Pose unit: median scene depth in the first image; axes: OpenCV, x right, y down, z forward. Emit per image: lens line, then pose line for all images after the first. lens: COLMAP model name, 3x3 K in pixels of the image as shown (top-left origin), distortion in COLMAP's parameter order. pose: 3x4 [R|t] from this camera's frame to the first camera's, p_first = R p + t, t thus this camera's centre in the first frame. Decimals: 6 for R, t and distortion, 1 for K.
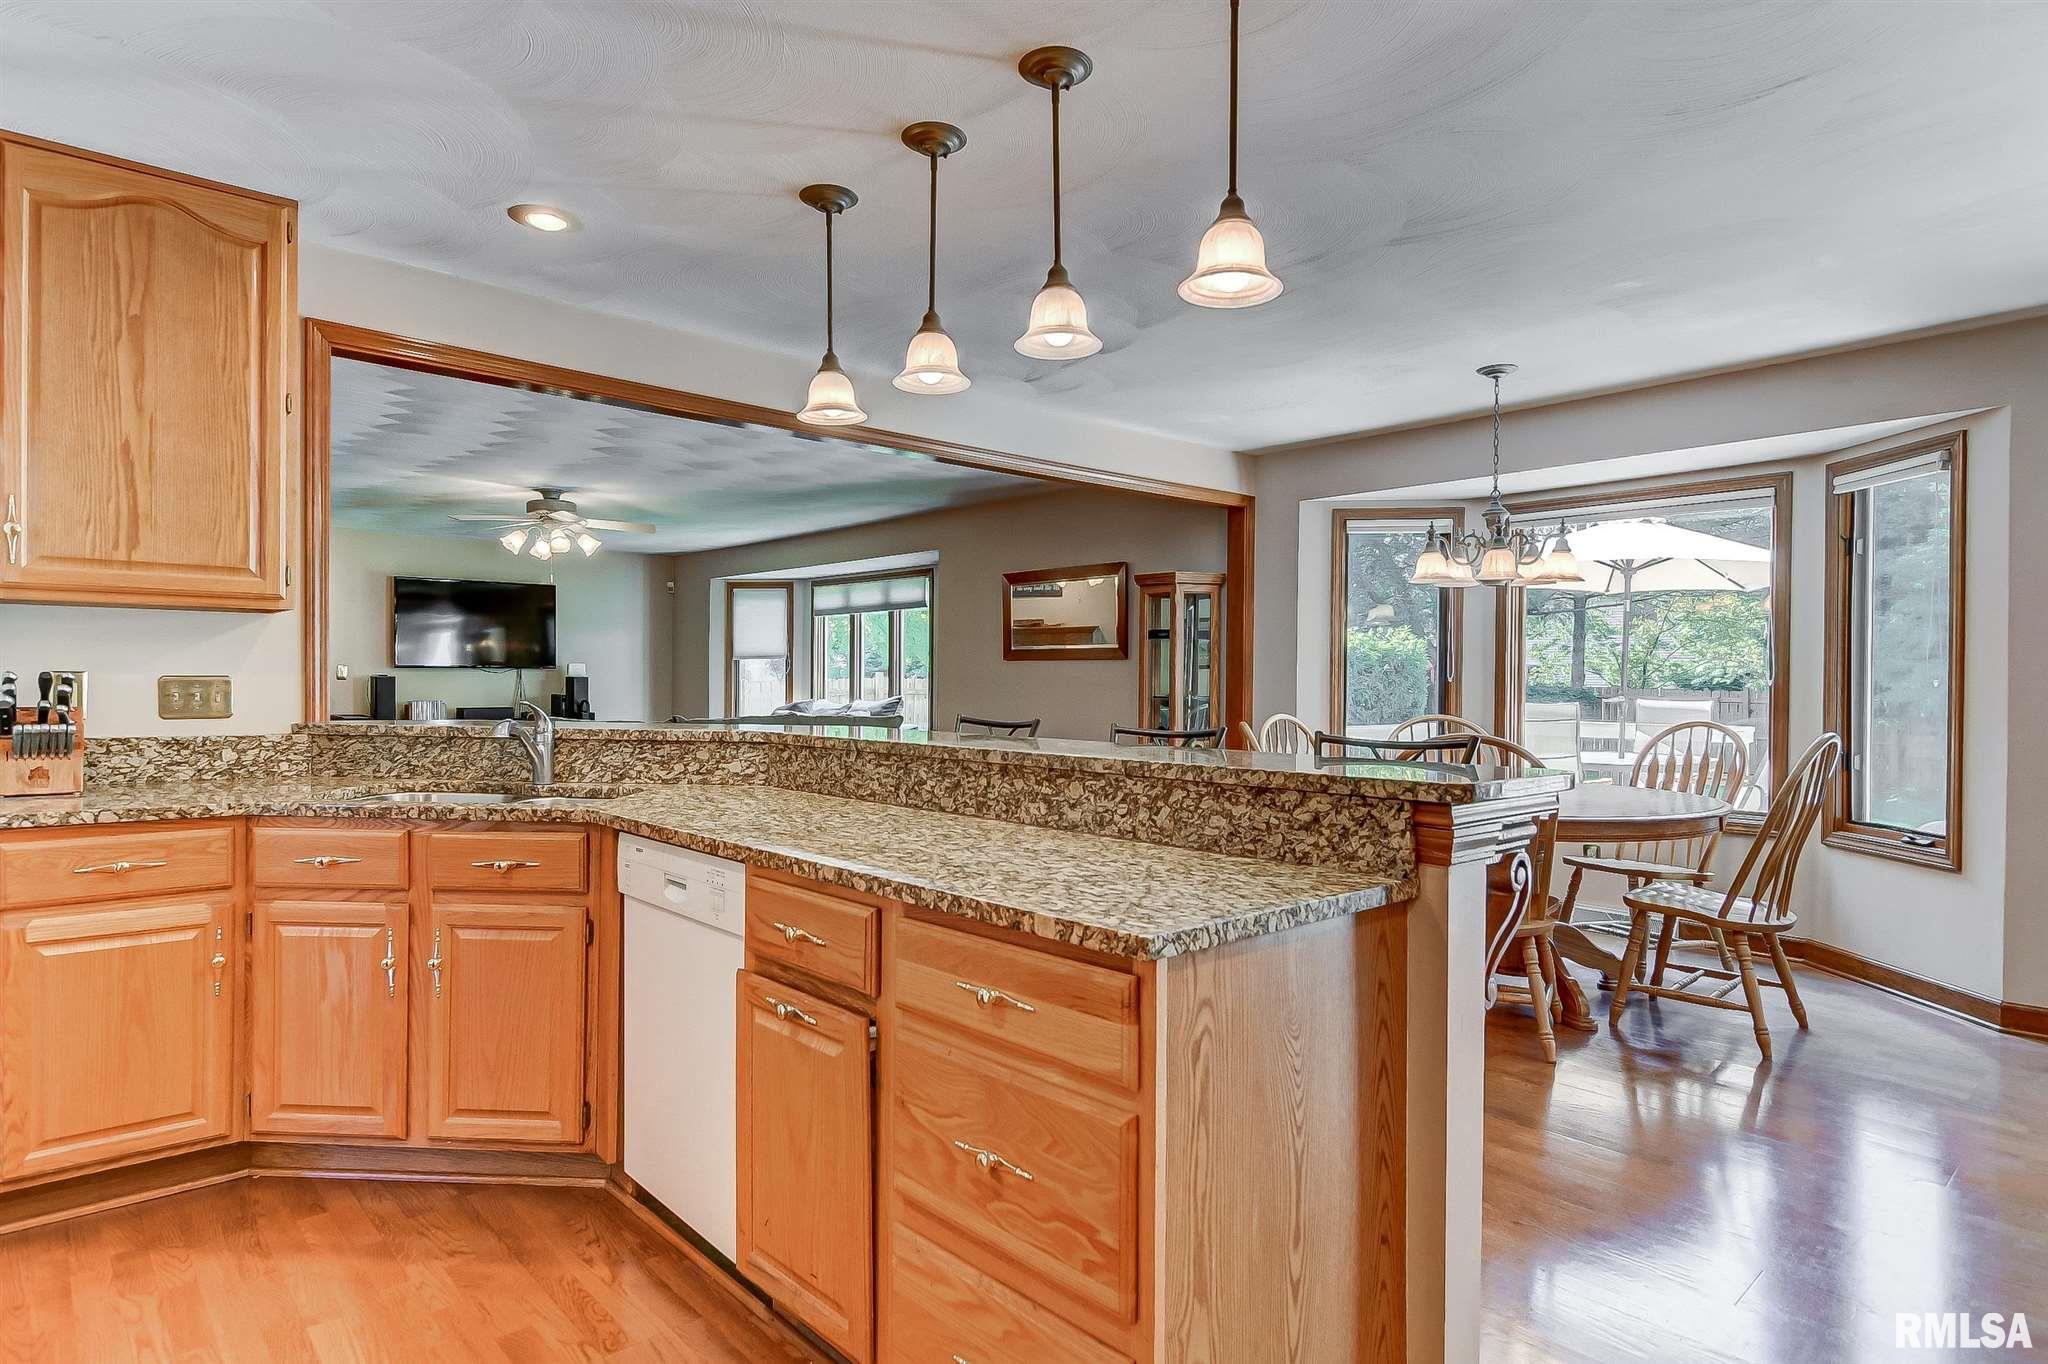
lens RADIAL K [[1142.2, 0, 1065.0], [0, 1142.2, 682.1], [0, 0, 1]] dist [0.007970, -0.001641]
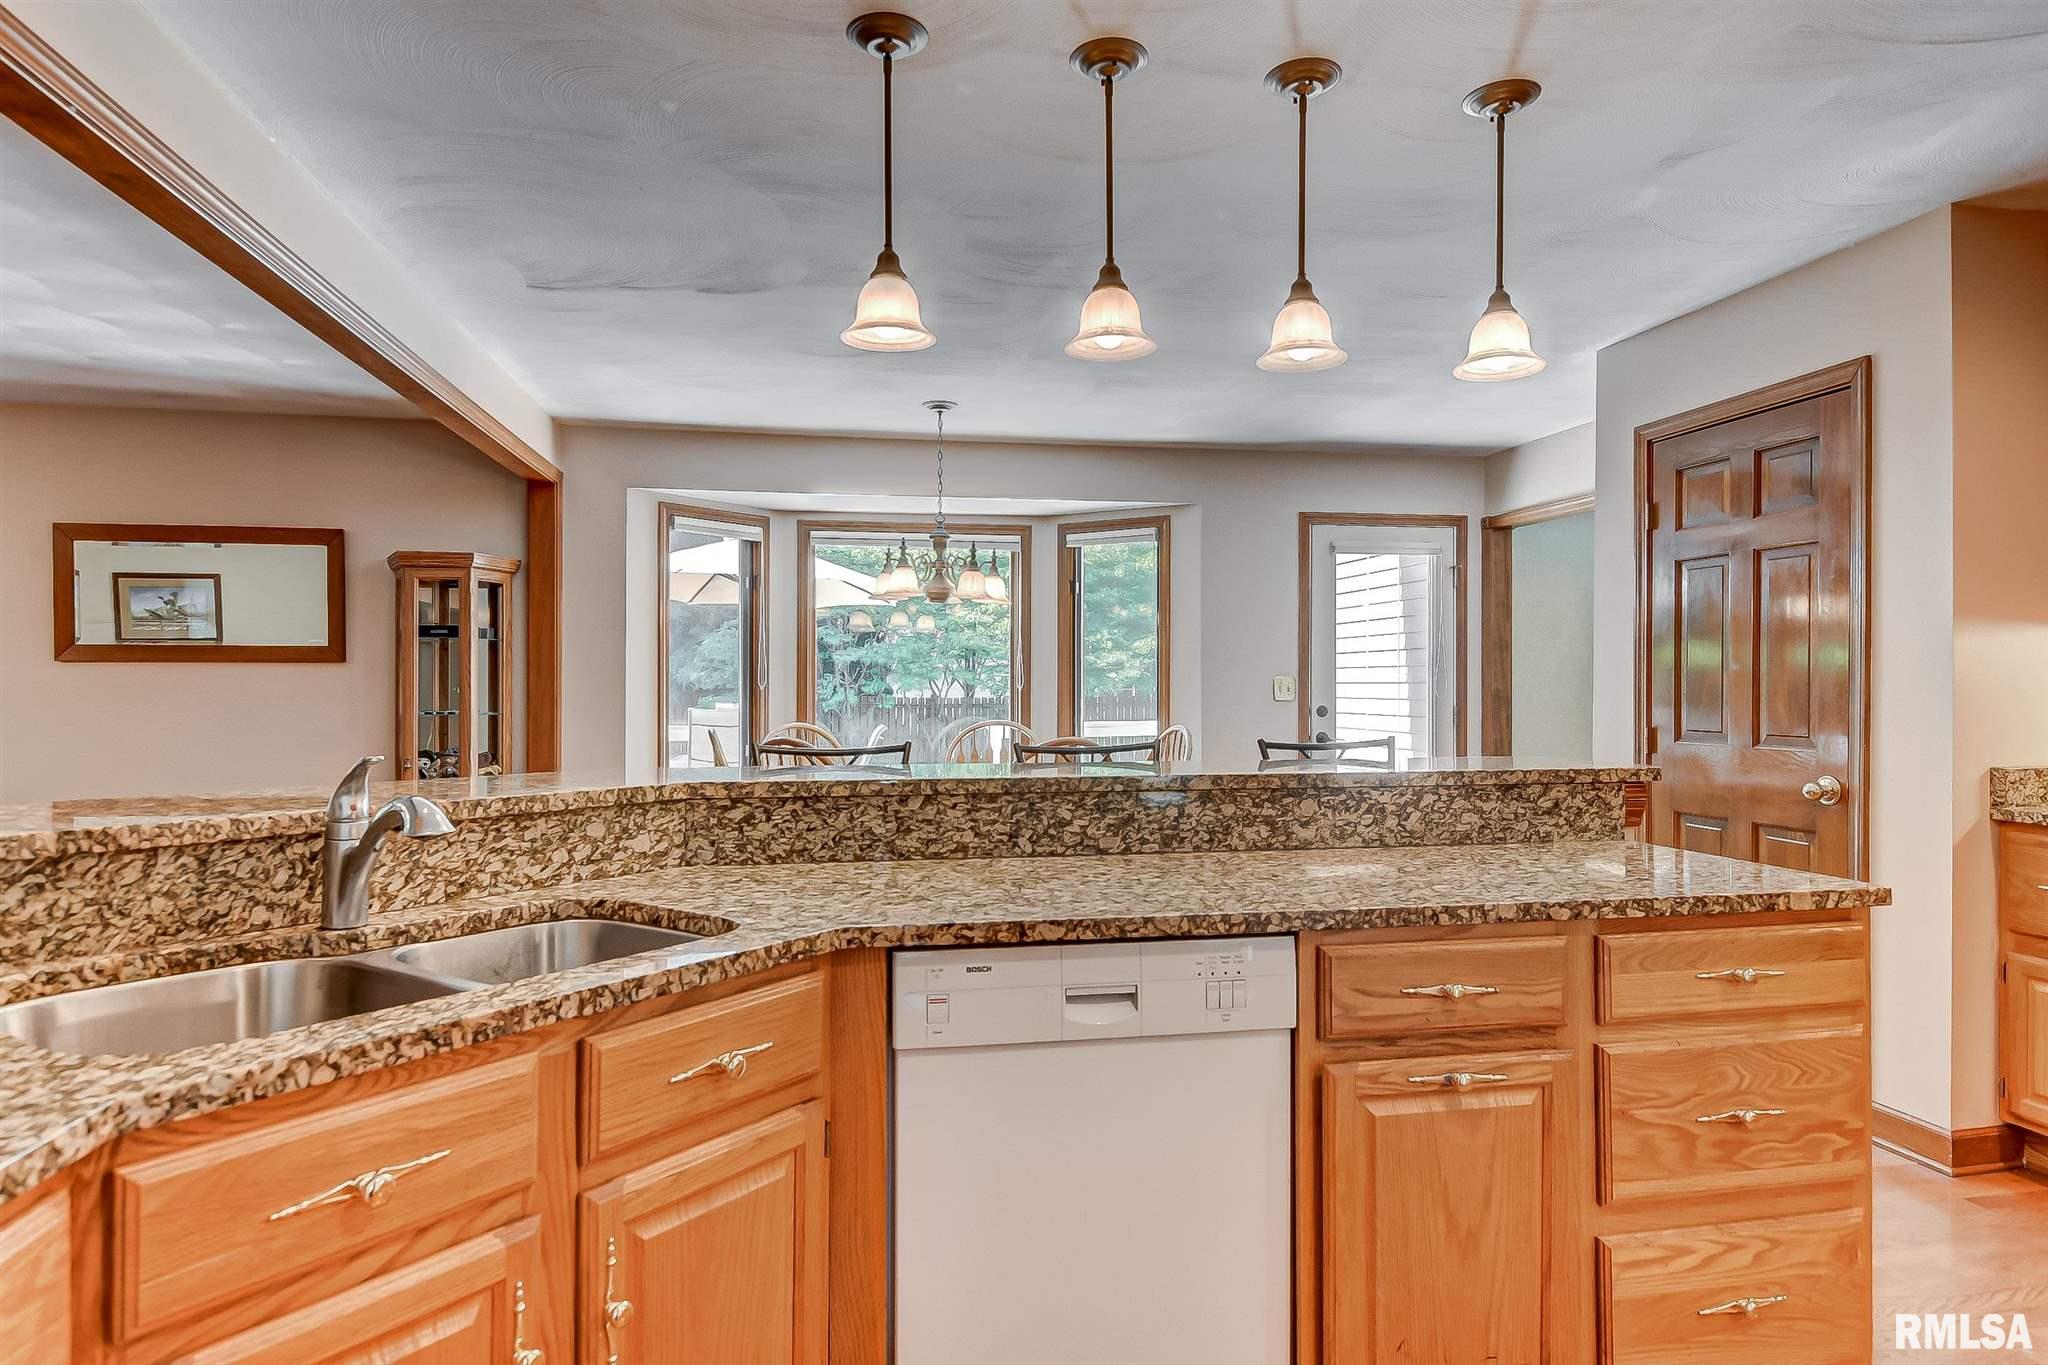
lens RADIAL K [[1142.2, 0, 1029.8], [0, 1142.2, 683.6], [0, 0, 1]] dist [0.007970, -0.001641]
pose [[0.527664, -0.004536, 0.849441, -0.914403], [0.004714, 0.999986, 0.002412, -0.016539], [-0.849440, 0.002731, 0.527678, 0.641037]]
